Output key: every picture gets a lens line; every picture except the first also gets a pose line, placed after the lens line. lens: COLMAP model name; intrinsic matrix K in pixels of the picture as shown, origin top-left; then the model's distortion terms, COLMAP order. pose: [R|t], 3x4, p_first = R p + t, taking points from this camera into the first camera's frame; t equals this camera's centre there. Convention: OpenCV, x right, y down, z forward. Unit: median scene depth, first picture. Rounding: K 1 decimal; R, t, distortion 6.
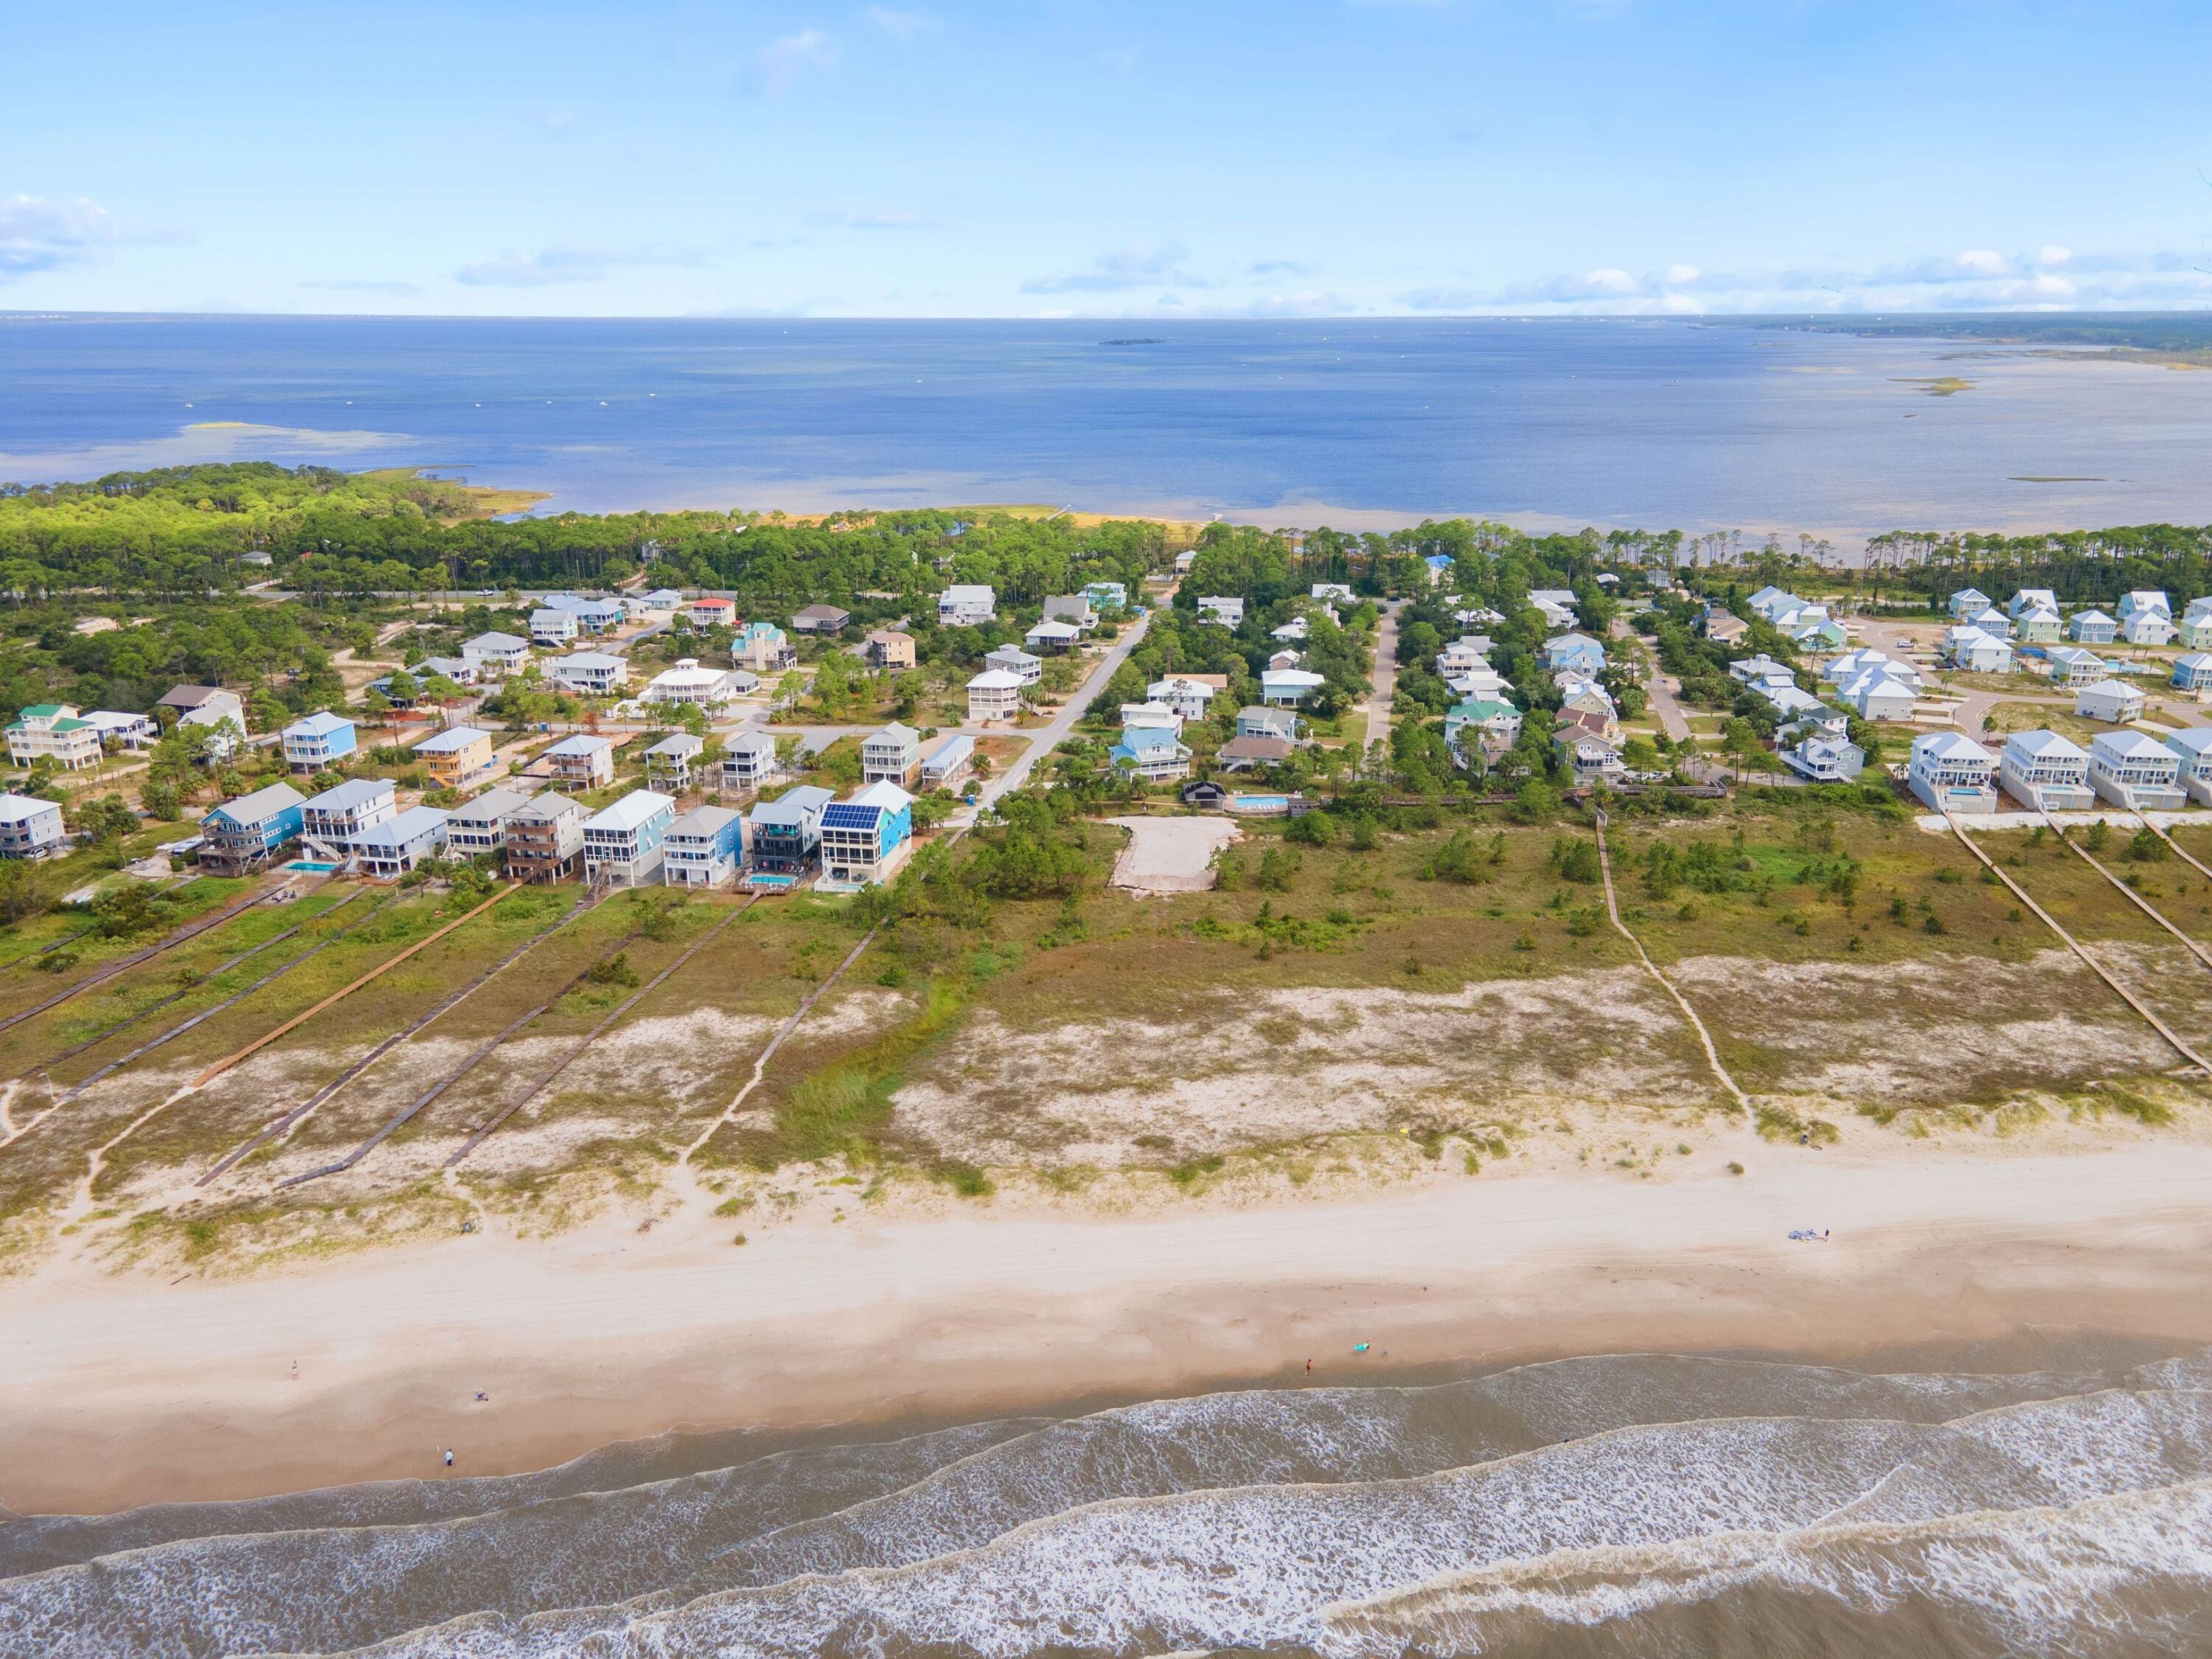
lens RADIAL K [[1617.3, 0, 1109.6], [0, 1617.3, 827.8], [0, 0, 1]] dist [0.038600, 0.007762]
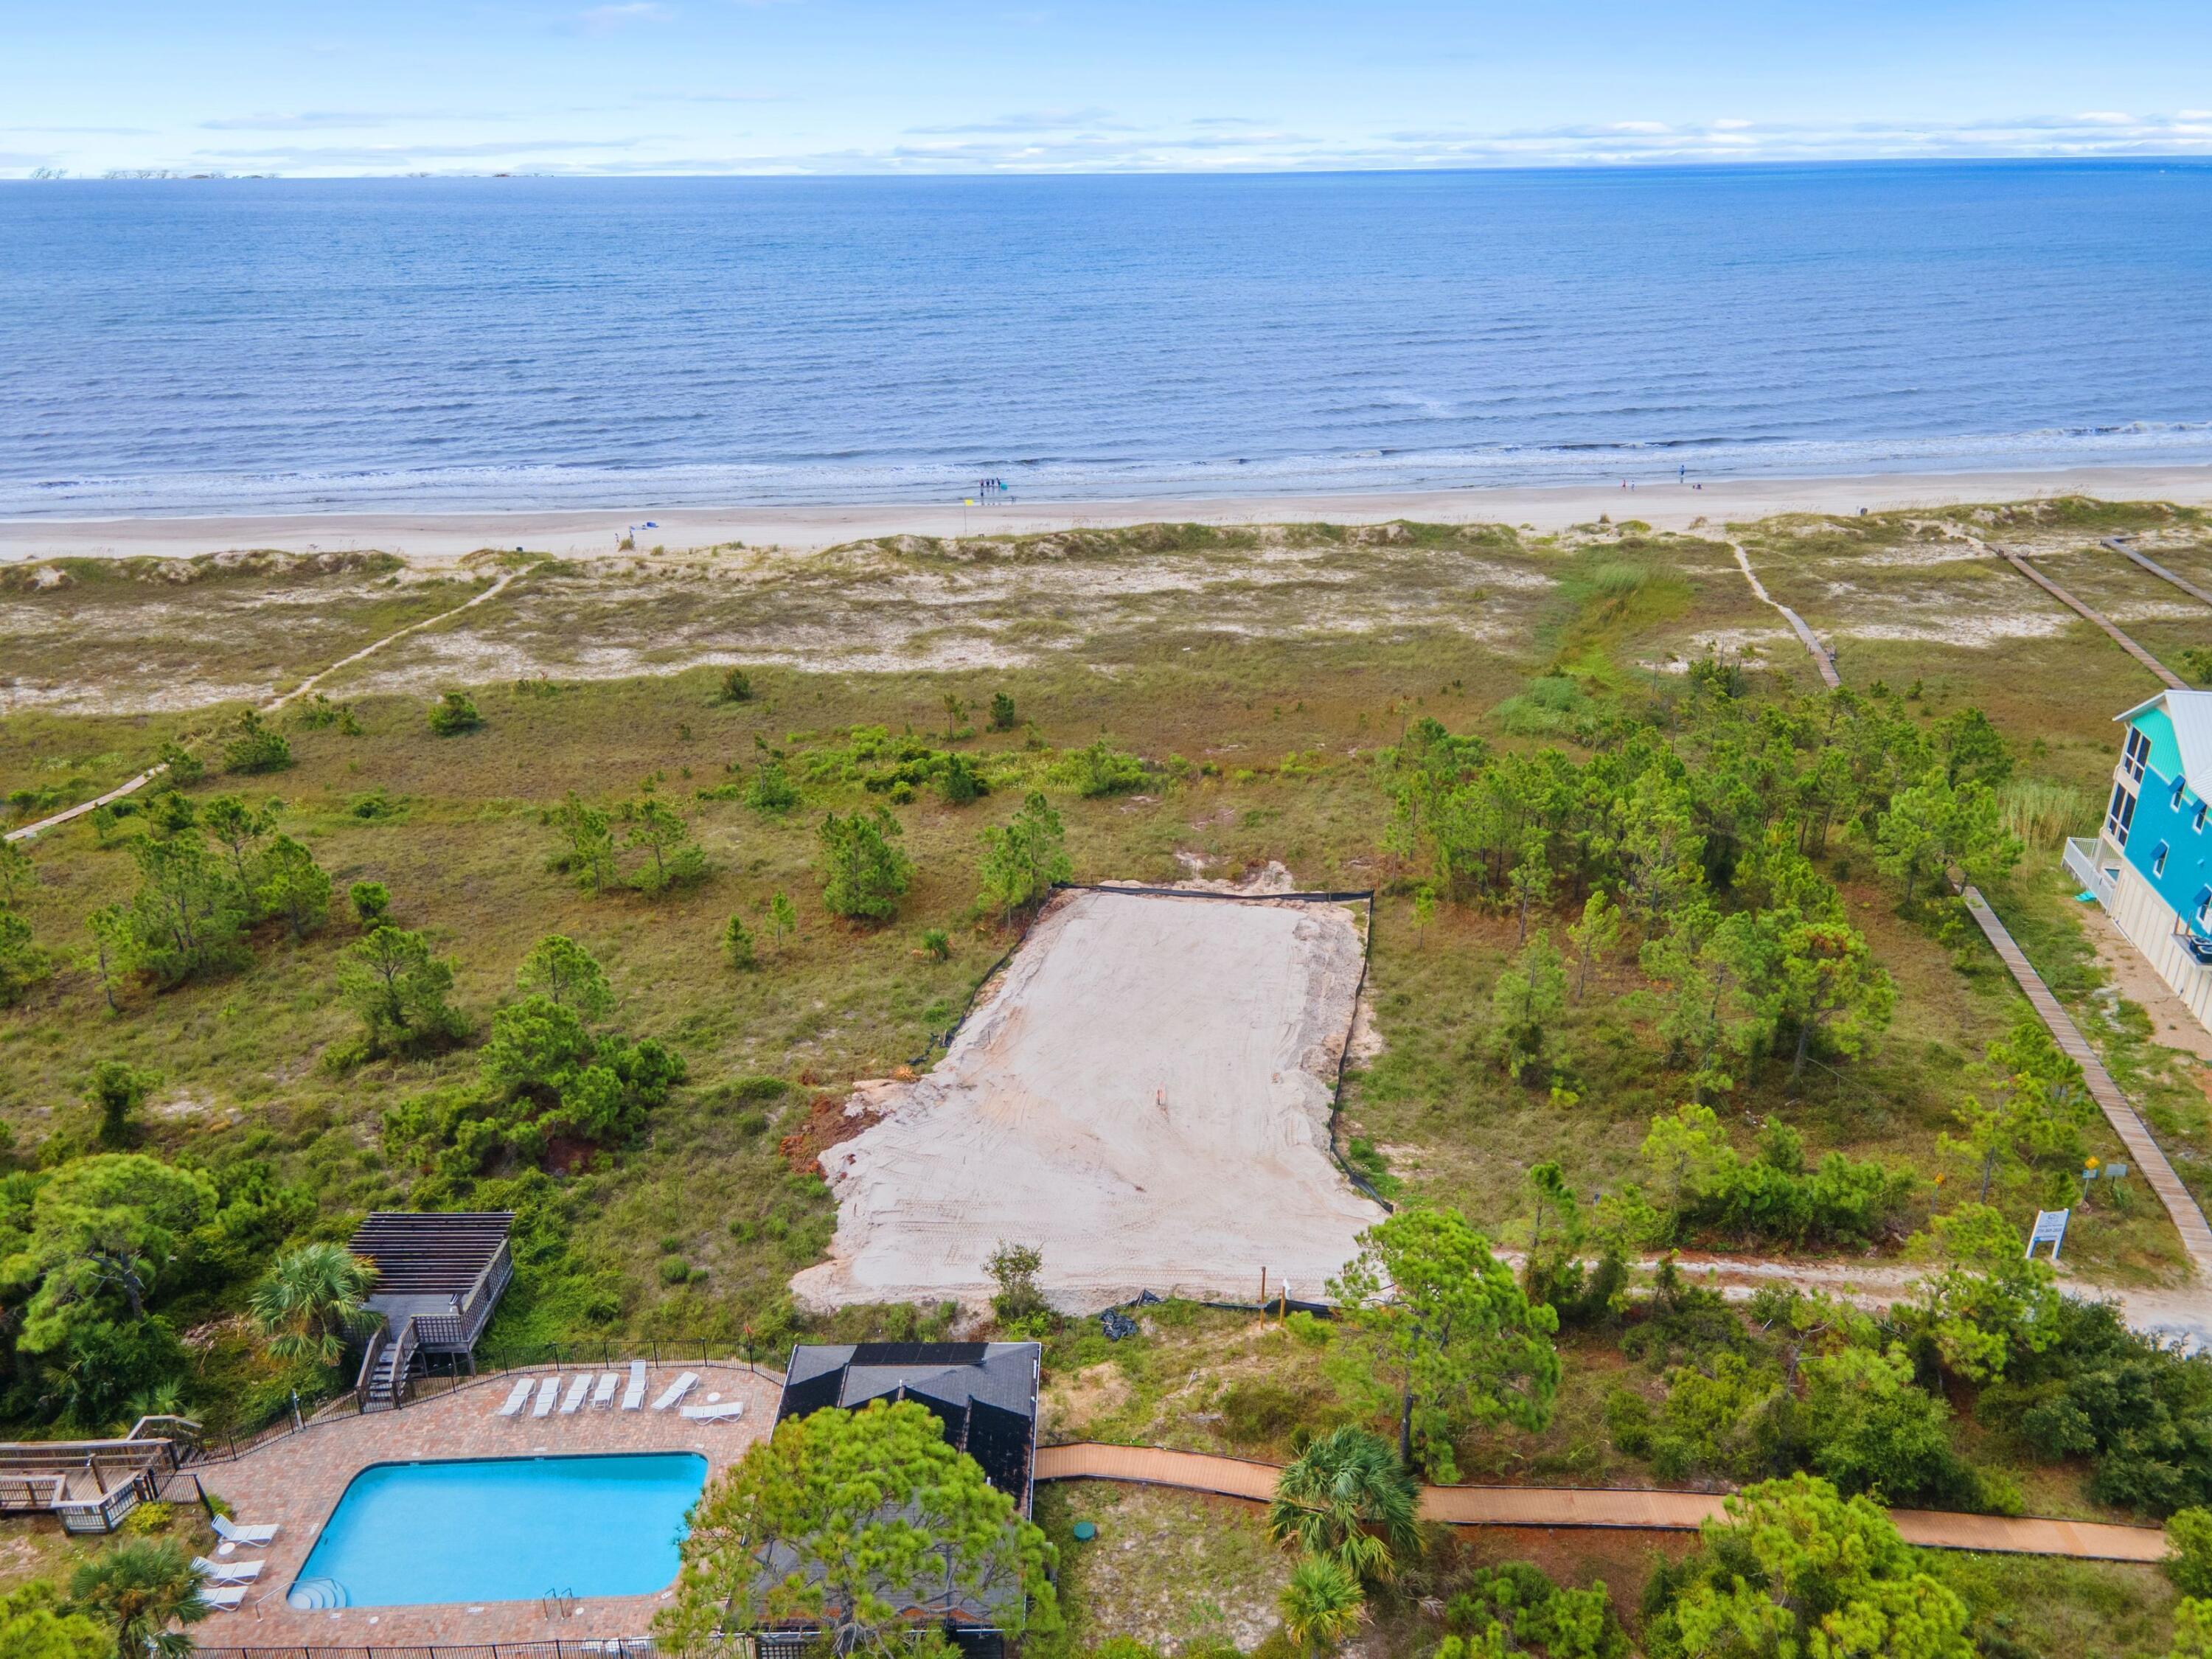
lens RADIAL K [[1617.3, 0, 1109.6], [0, 1617.3, 827.8], [0, 0, 1]] dist [0.038600, 0.007762]
pose [[-0.999207, -0.007336, 0.039137, 0.042720], [0.019452, 0.767693, 0.640523, -0.203426], [-0.034744, 0.640776, -0.766941, 1.346436]]
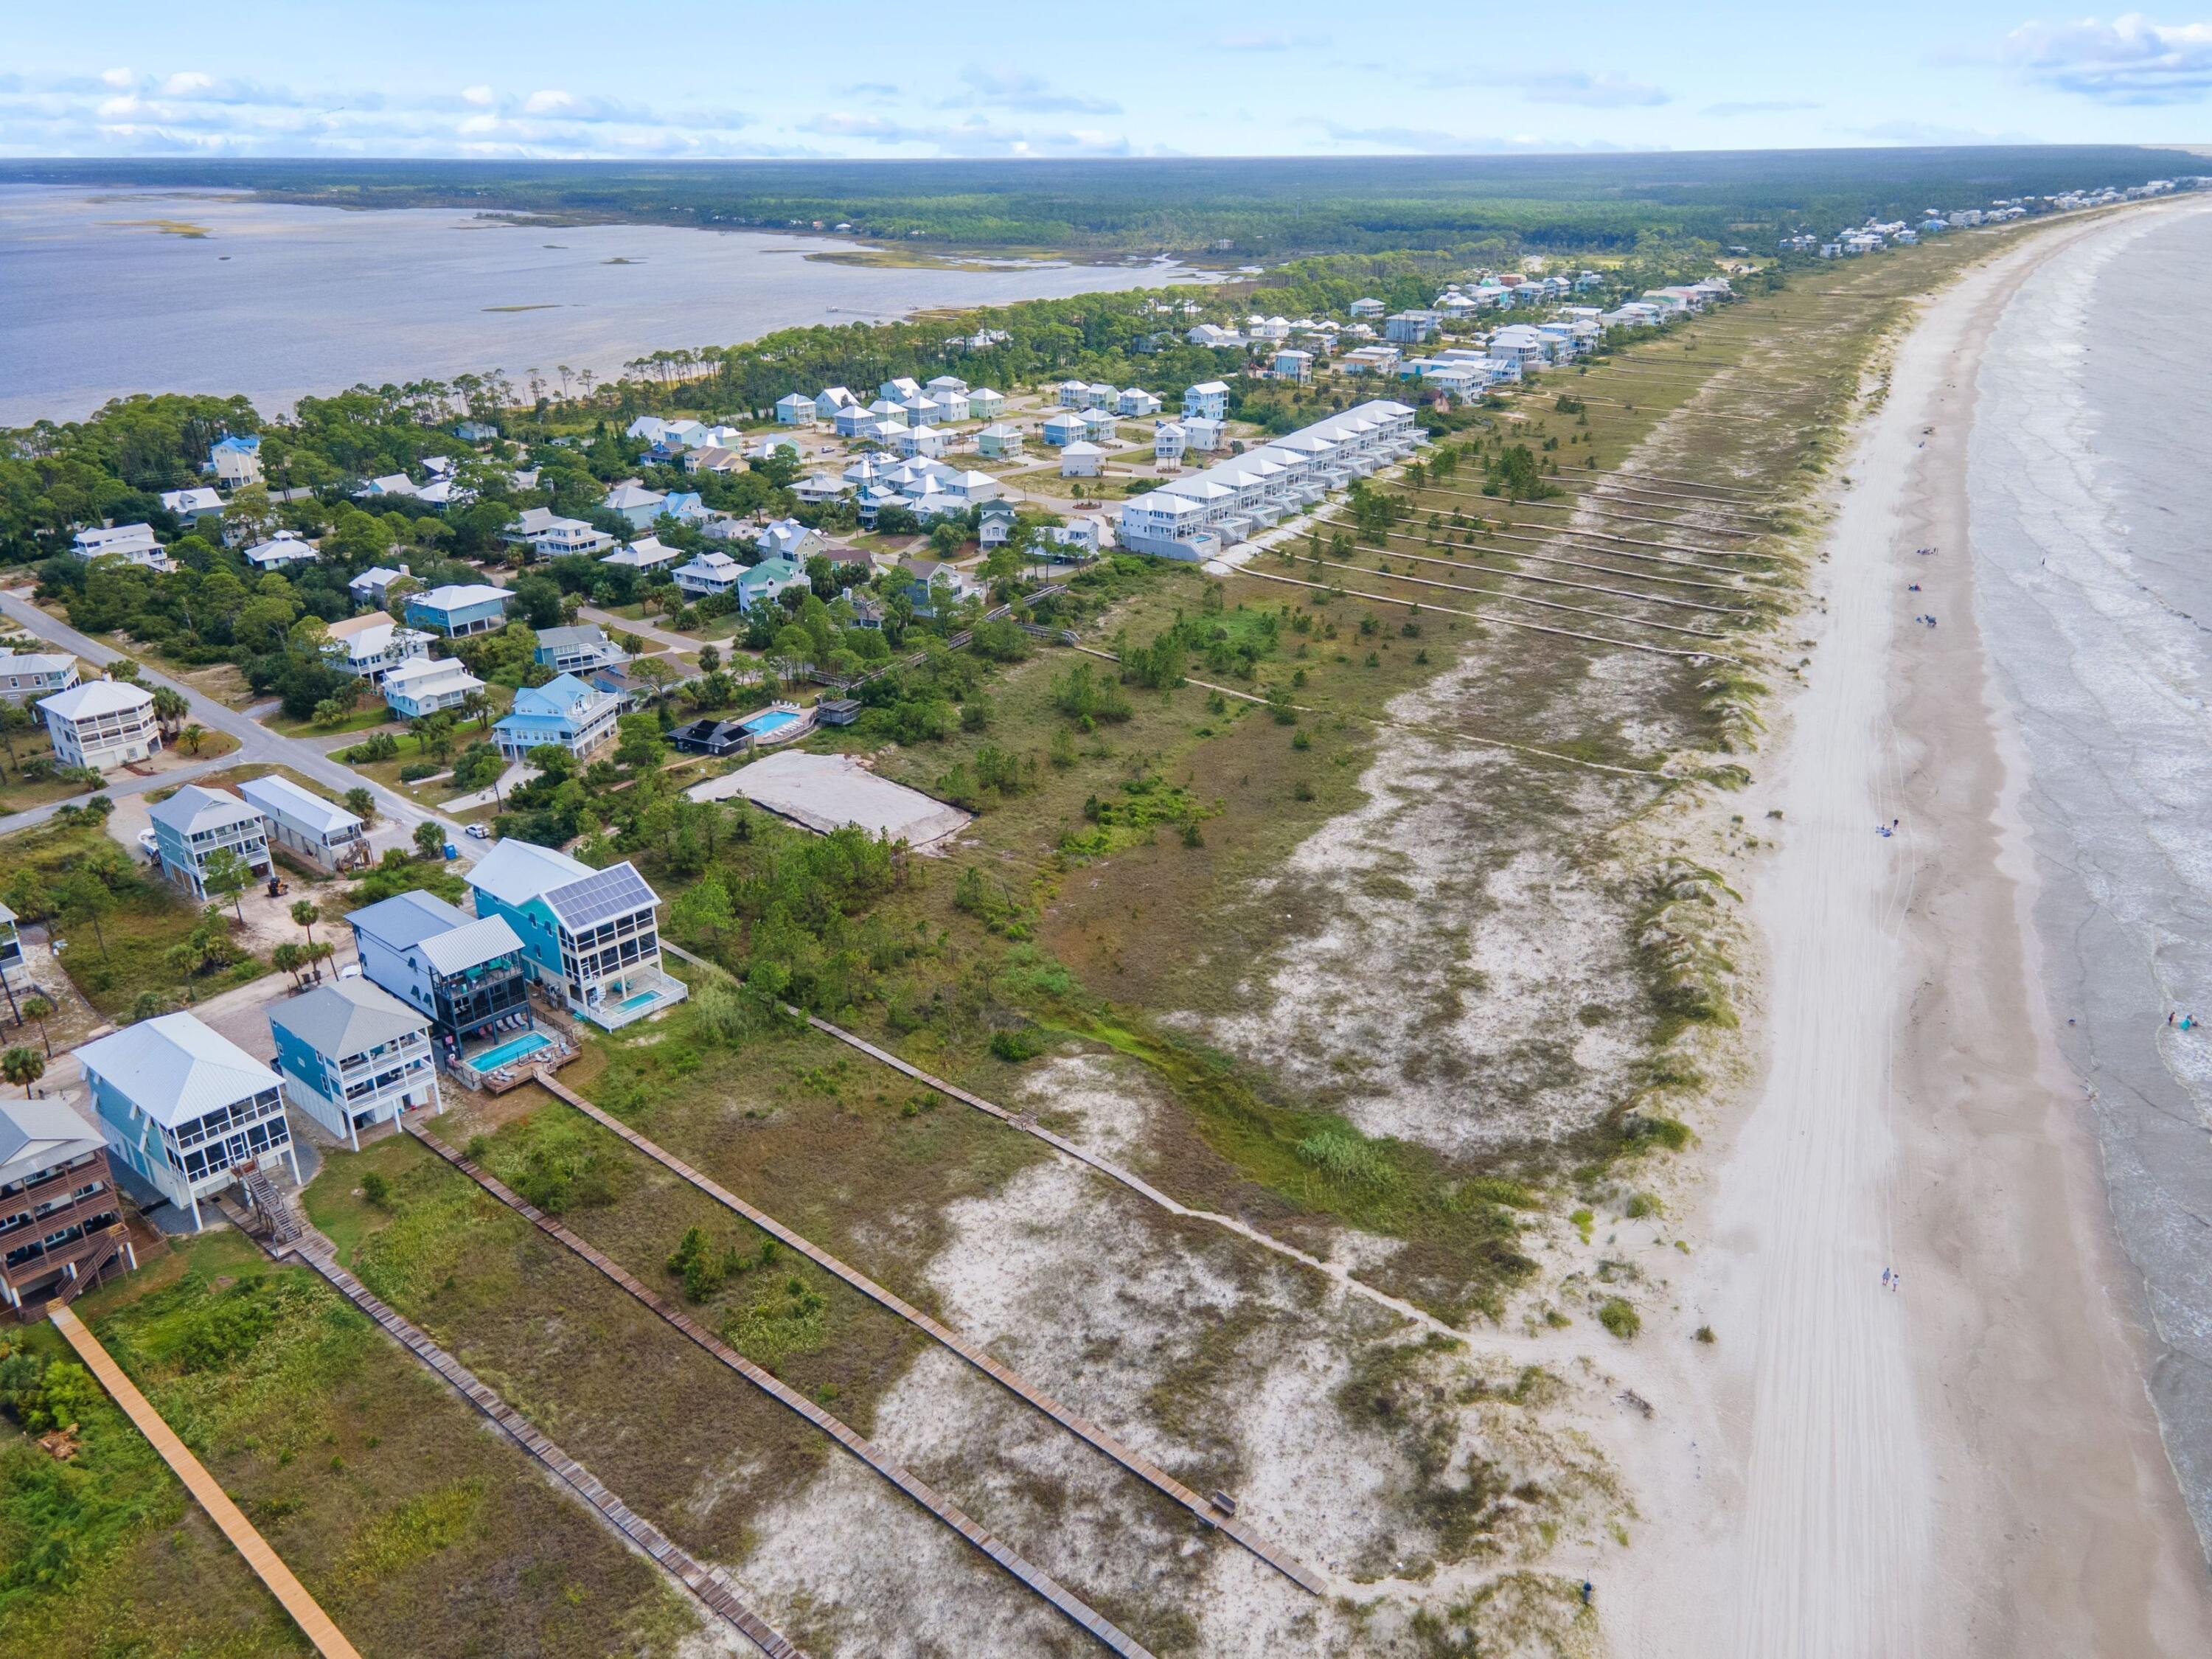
lens RADIAL K [[1625.5, 0, 1110.0], [0, 1625.5, 825.0], [0, 0, 1]] dist [0.020526, 0.044220]
pose [[0.512928, -0.332228, 0.791536, -0.576899], [0.268497, 0.937899, 0.219670, -0.123726], [-0.815362, 0.099850, 0.570277, 0.527591]]
